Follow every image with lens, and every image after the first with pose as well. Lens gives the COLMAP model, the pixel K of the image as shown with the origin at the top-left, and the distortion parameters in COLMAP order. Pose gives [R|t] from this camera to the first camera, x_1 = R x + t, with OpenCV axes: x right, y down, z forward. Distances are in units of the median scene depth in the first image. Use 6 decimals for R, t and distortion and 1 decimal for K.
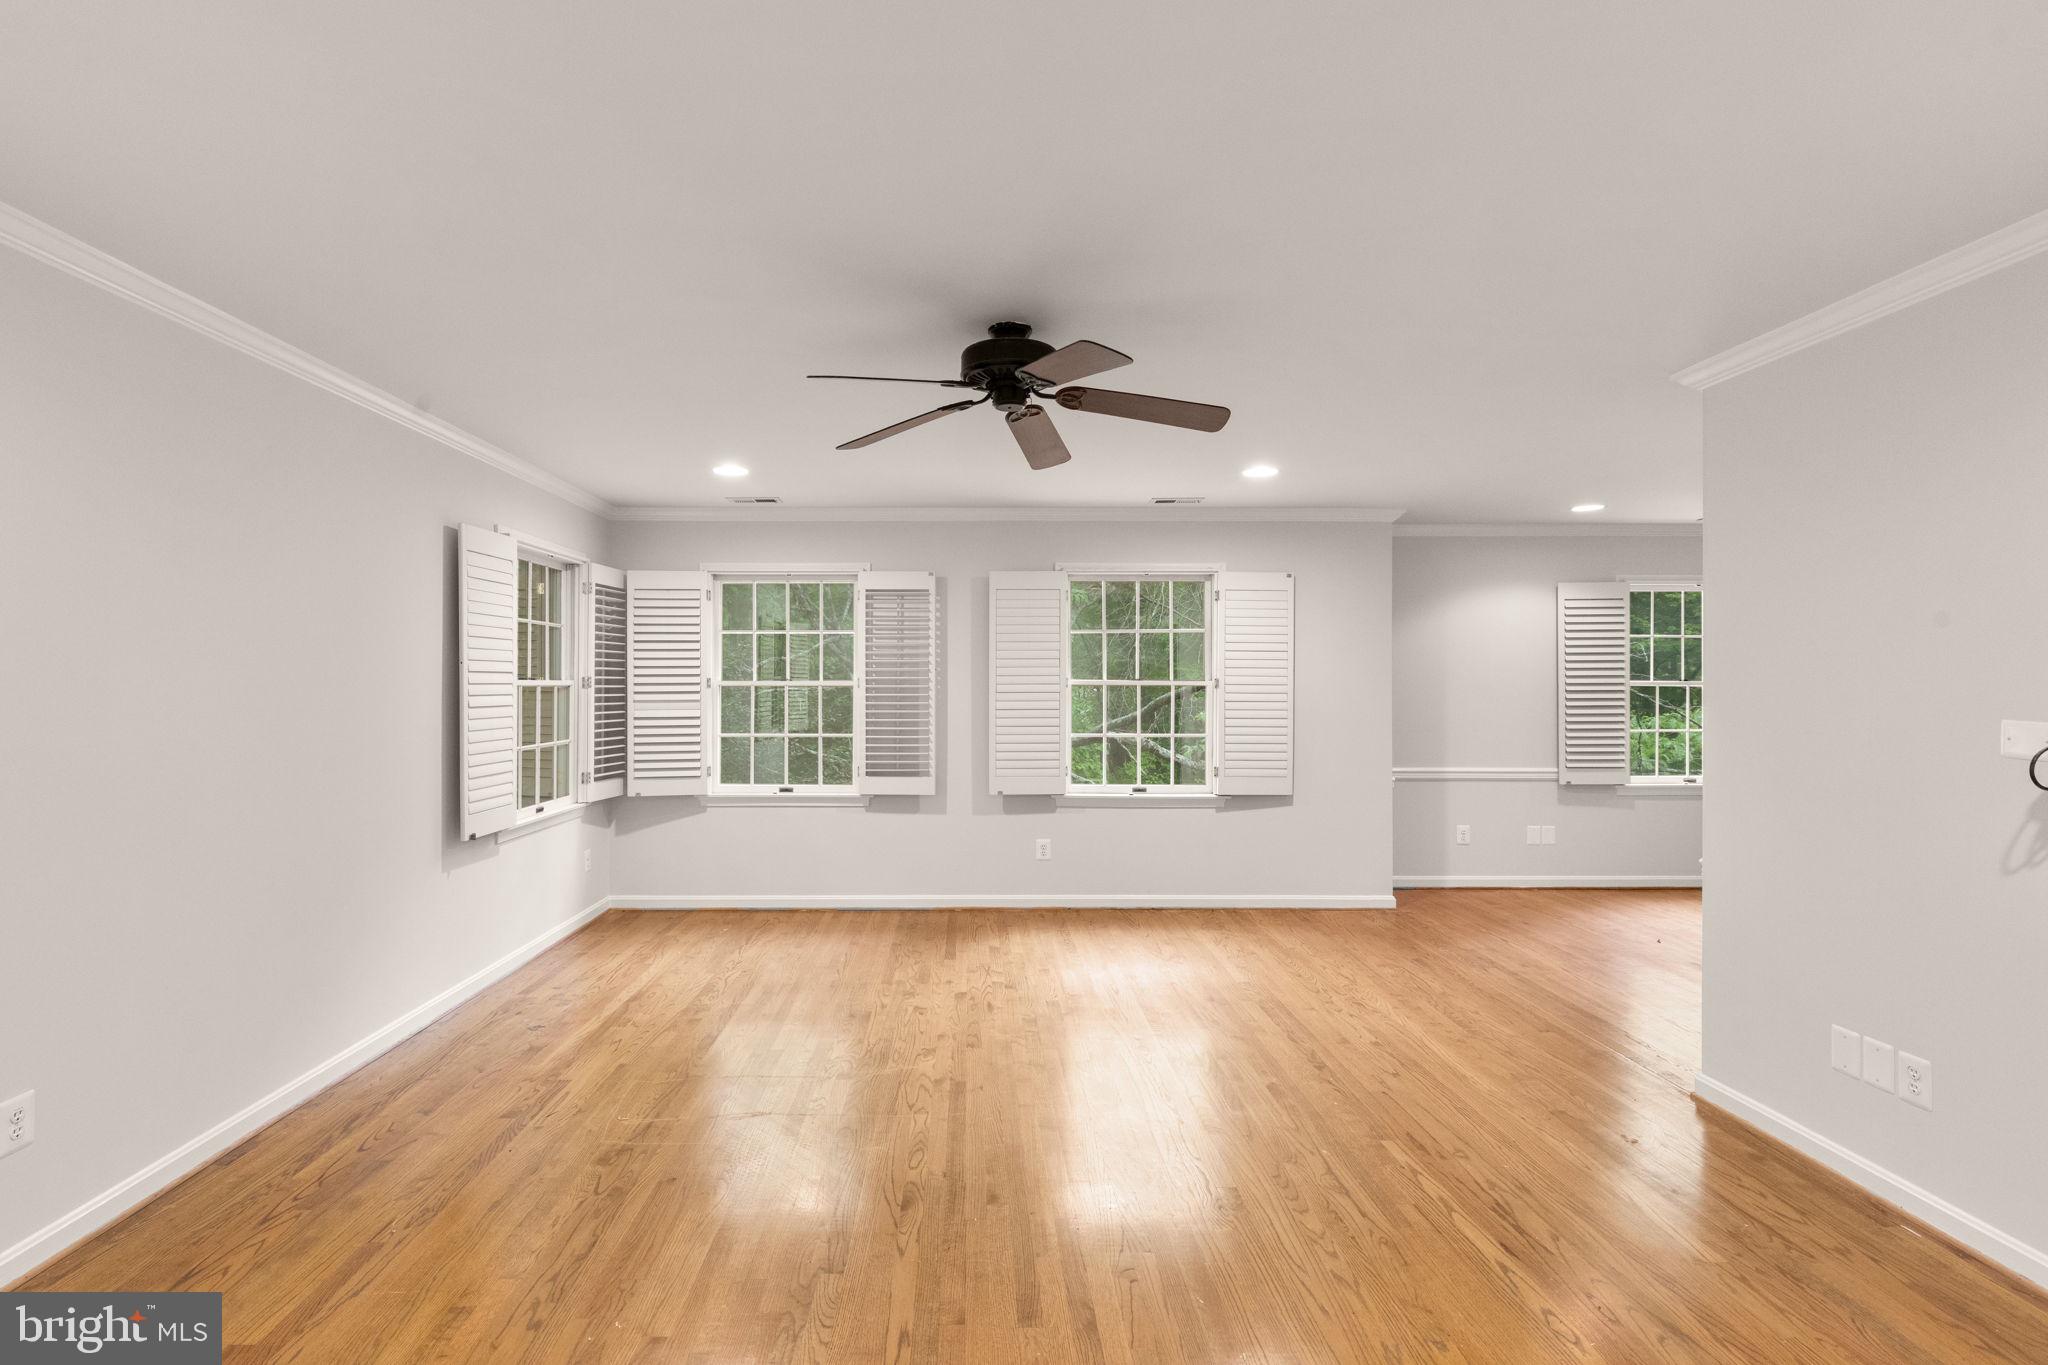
lens RADIAL K [[949.0, 0, 1014.4], [0, 949.0, 675.3], [0, 0, 1]] dist [0.001386, 0.000370]
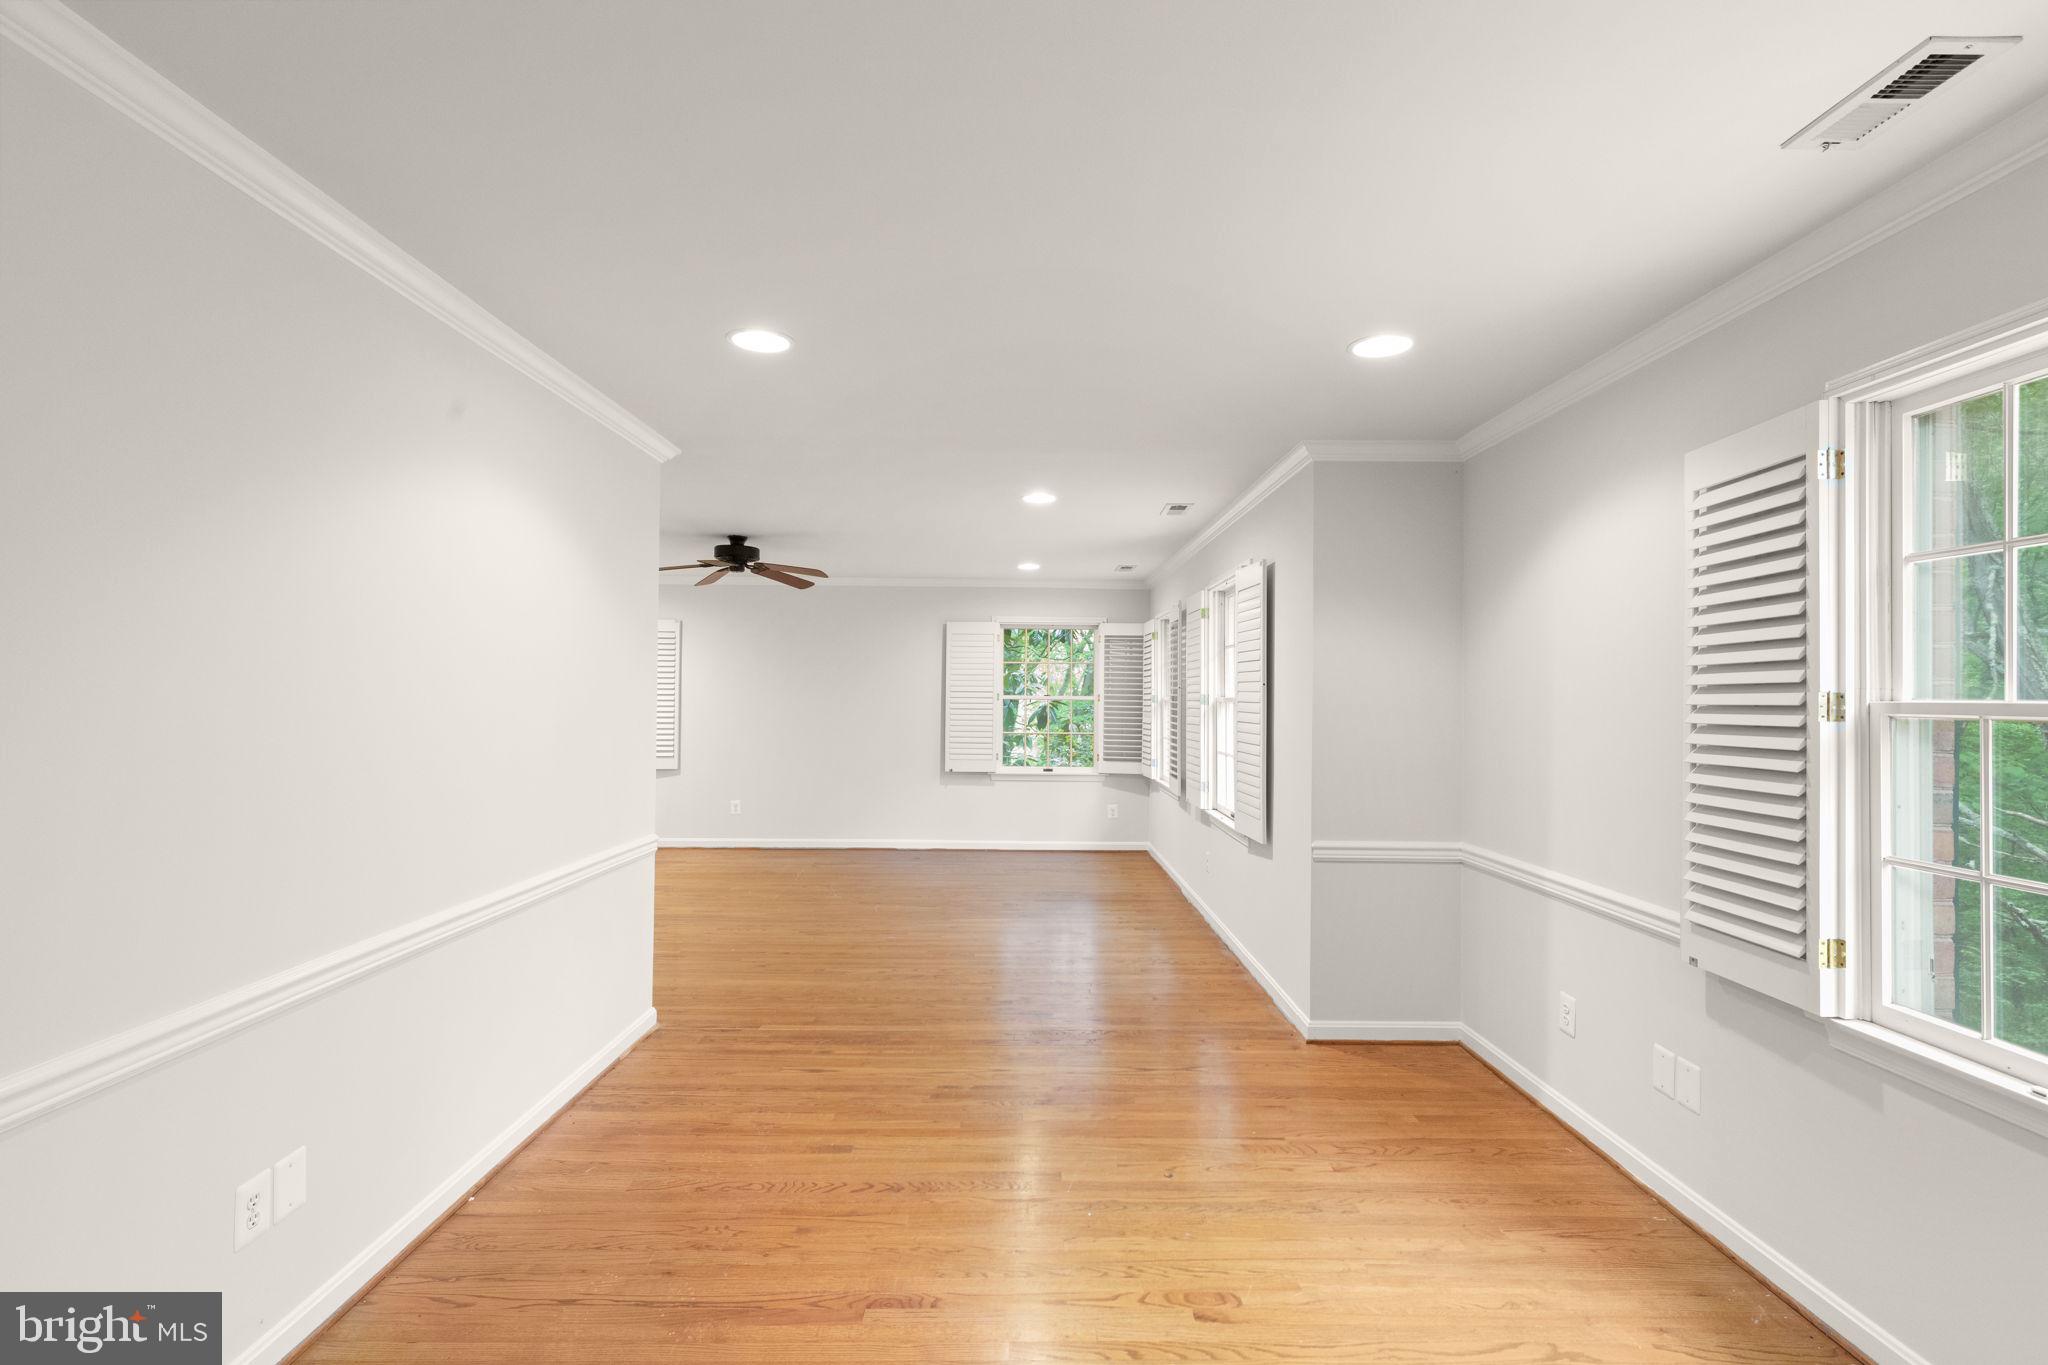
lens RADIAL K [[949.0, 0, 1030.9], [0, 949.0, 695.4], [0, 0, 1]] dist [0.001386, 0.000370]
pose [[-0.053459, 0.003533, -0.998564, 1.390128], [0.000585, 0.999994, 0.003506, 0.004988], [0.998570, -0.000396, -0.053461, 1.081917]]
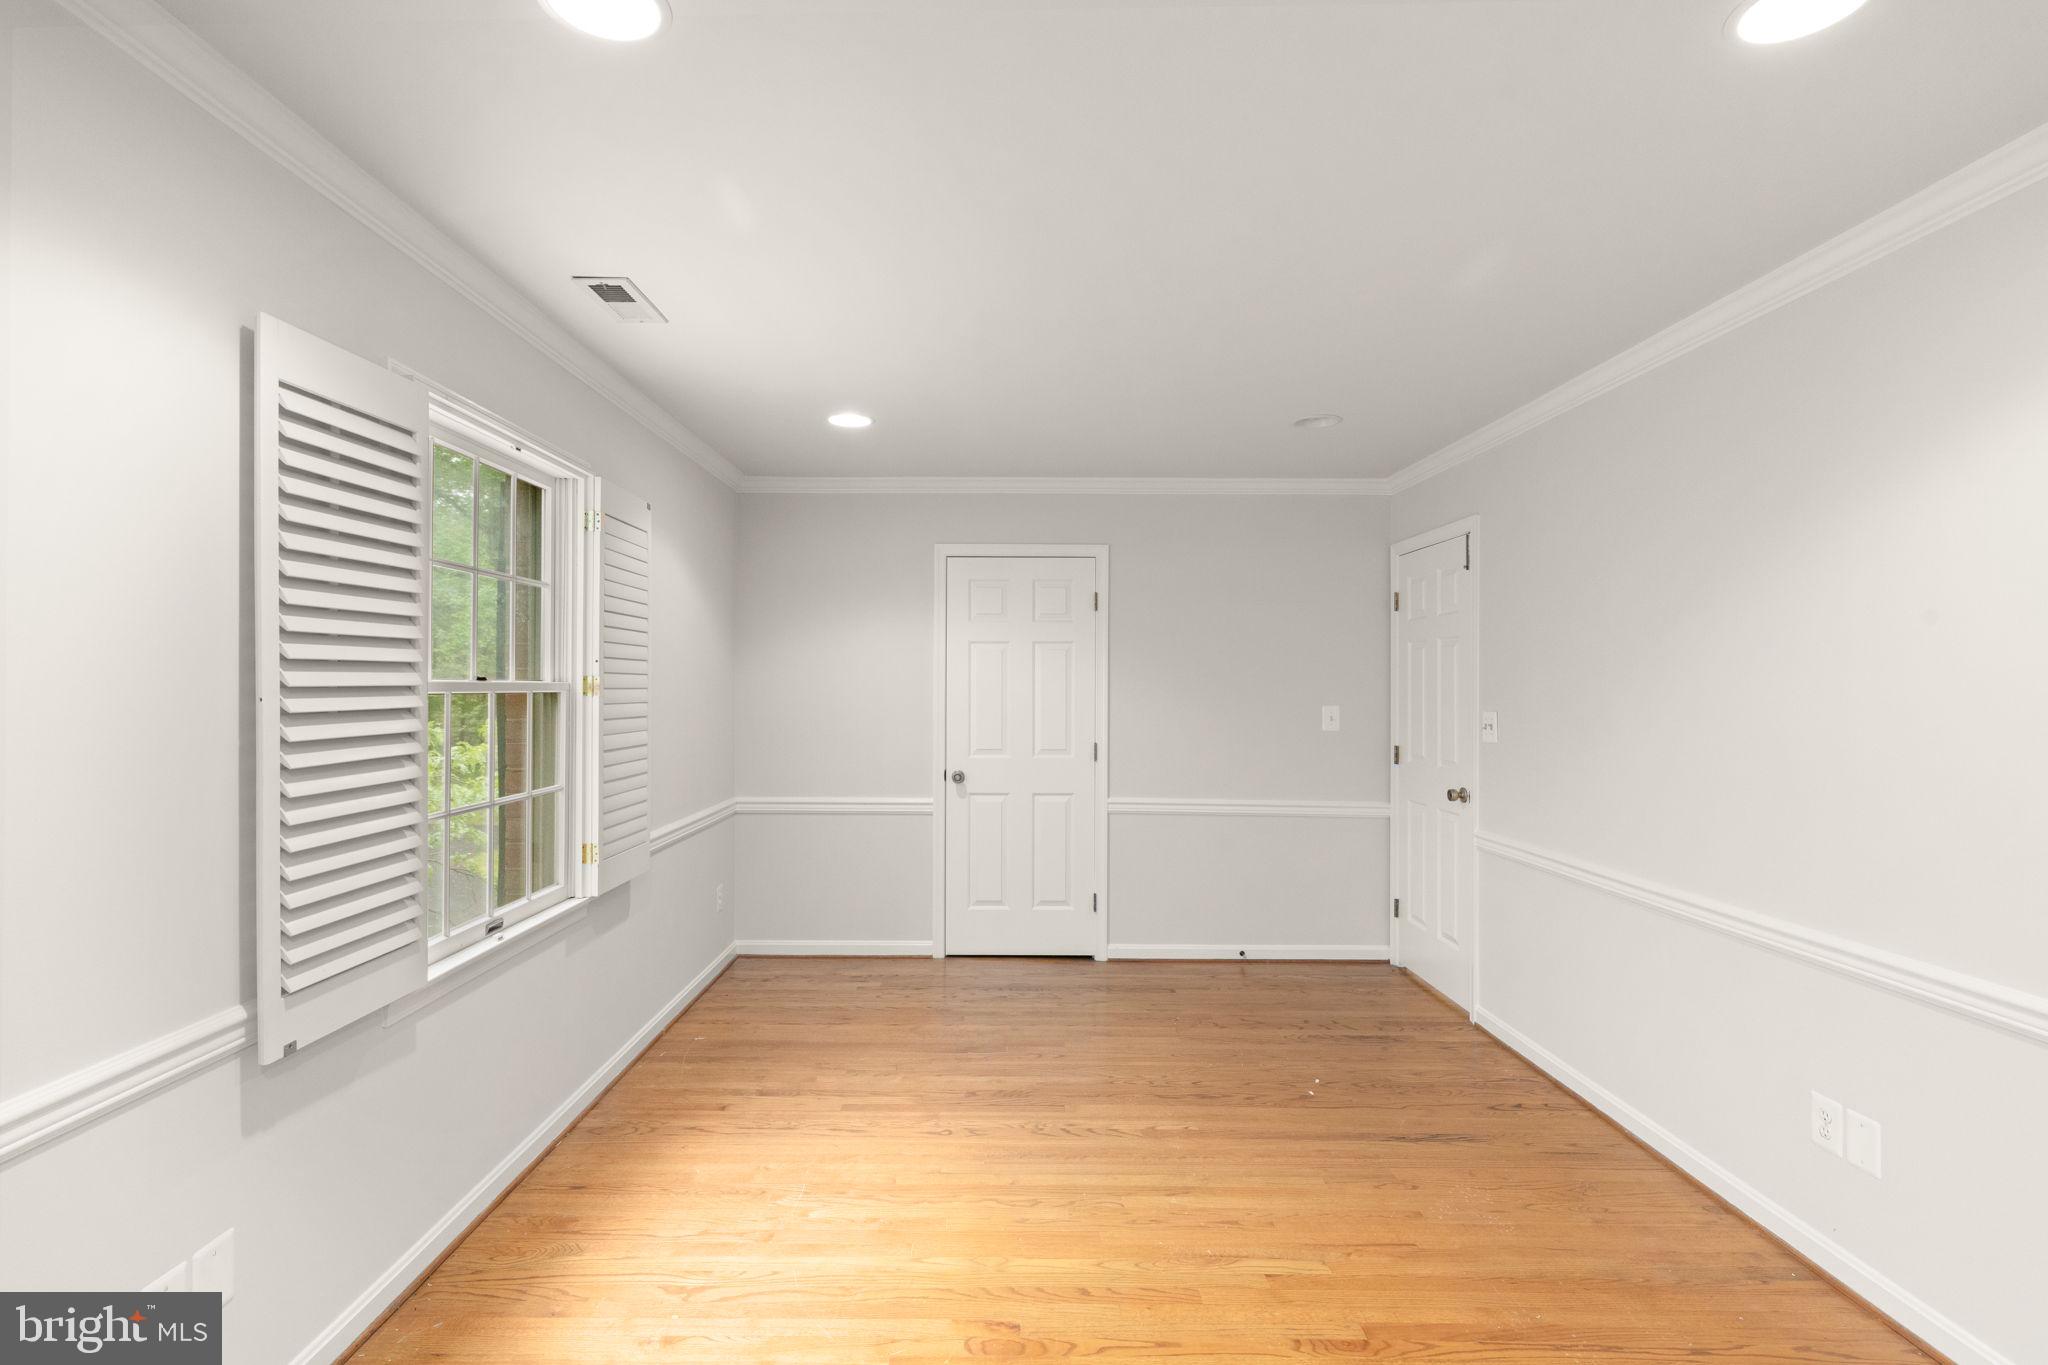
lens RADIAL K [[949.0, 0, 1018.7], [0, 949.0, 682.0], [0, 0, 1]] dist [0.001386, 0.000370]
pose [[0.054744, 0.005658, 0.998484, 0.460732], [-0.013090, 0.999902, -0.004948, 0.008323], [-0.998415, -0.012800, 0.054813, 1.117336]]
